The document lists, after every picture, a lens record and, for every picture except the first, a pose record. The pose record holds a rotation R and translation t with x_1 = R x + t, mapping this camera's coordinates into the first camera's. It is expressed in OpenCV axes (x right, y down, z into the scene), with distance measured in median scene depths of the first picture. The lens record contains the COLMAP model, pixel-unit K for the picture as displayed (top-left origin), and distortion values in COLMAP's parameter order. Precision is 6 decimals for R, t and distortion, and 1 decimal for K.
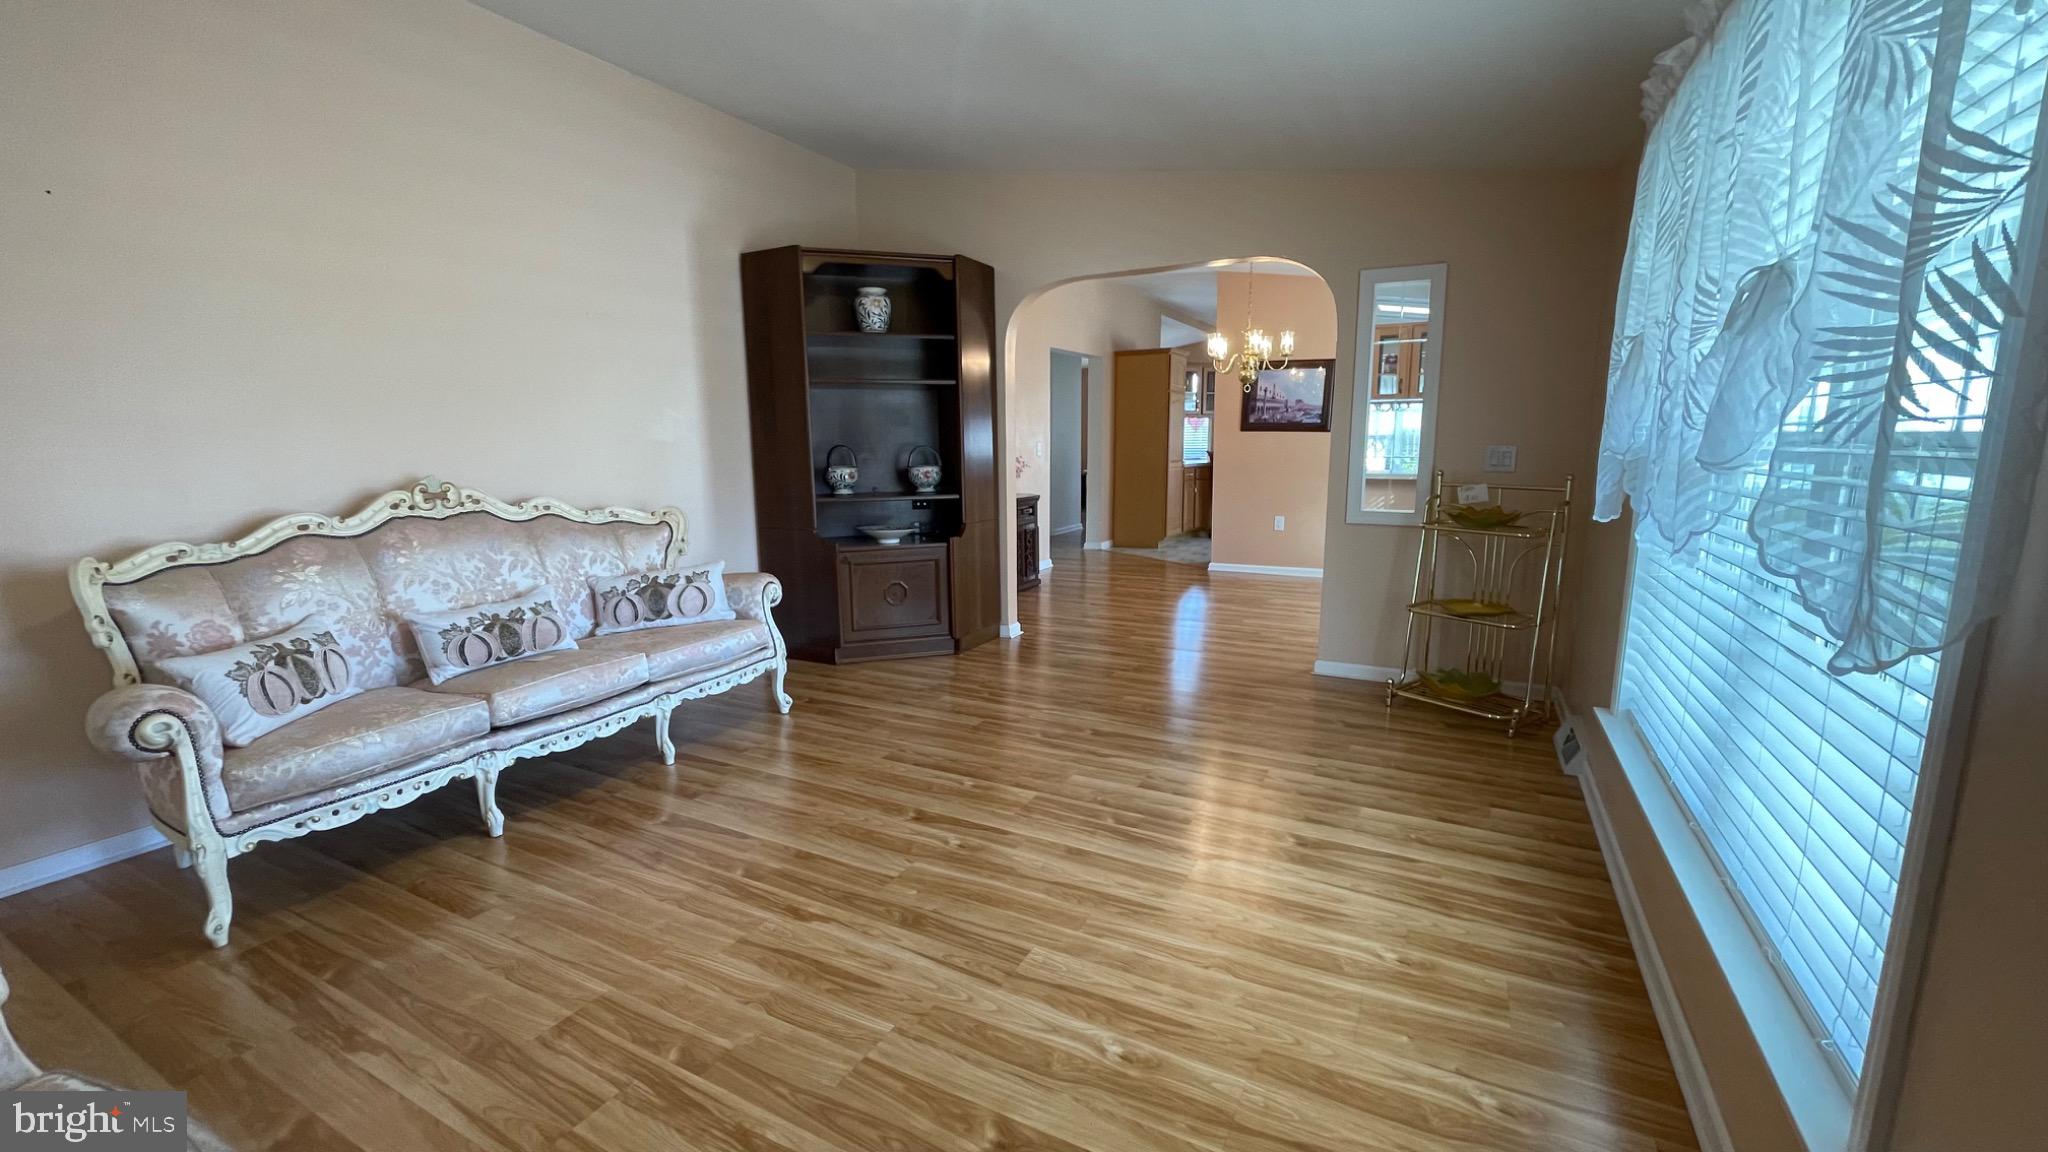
lens RADIAL K [[825.1, 0, 1028.3], [0, 825.1, 571.4], [0, 0, 1]] dist [-0.001460, -0.000612]
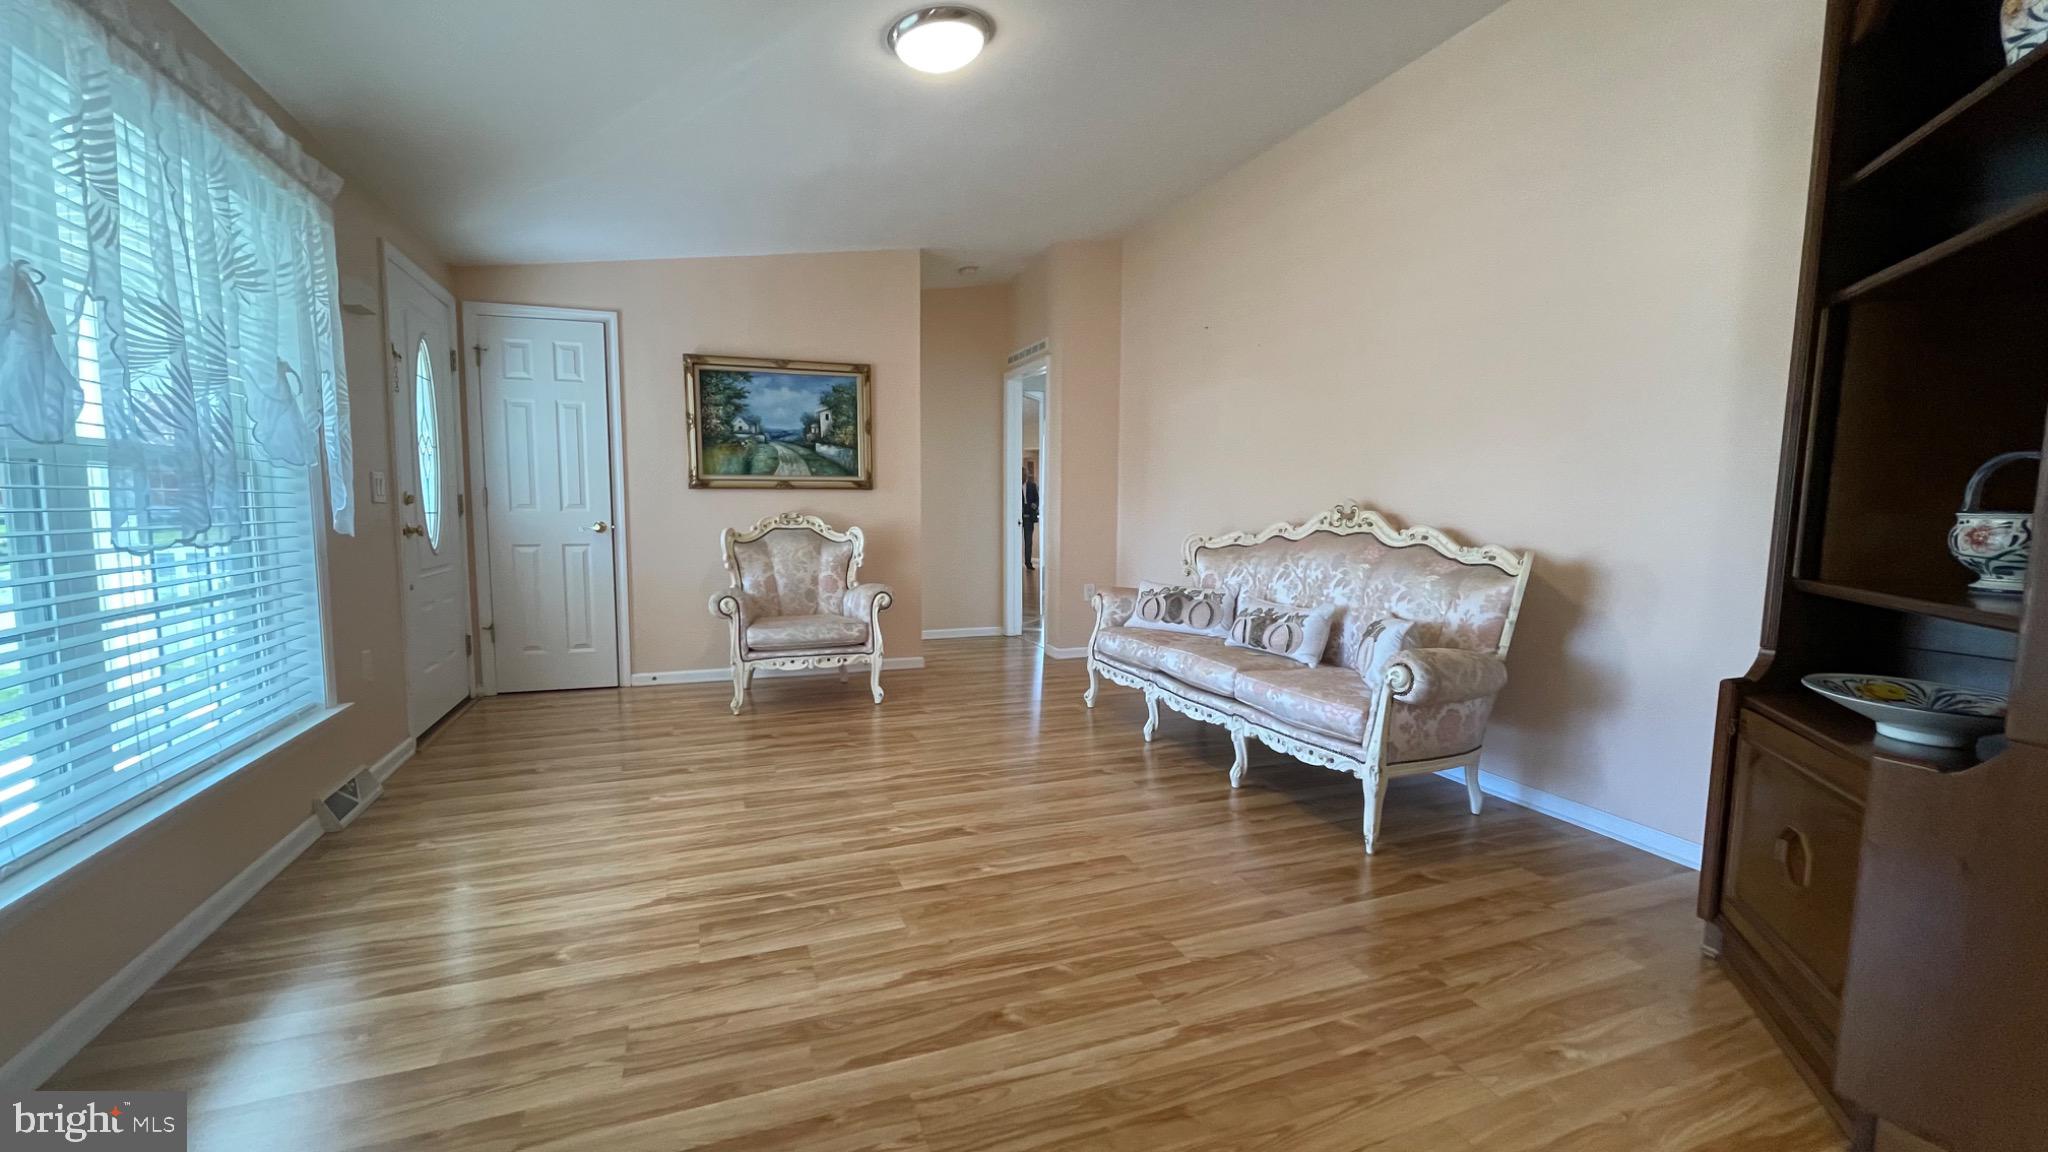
lens RADIAL K [[825.1, 0, 1009.3], [0, 825.1, 584.2], [0, 0, 1]] dist [-0.001460, -0.000612]
pose [[-0.667886, 0.077345, -0.740234, 0.405883], [-0.119032, 0.970683, 0.208822, -0.156821], [0.734683, 0.227580, -0.639099, 1.197309]]
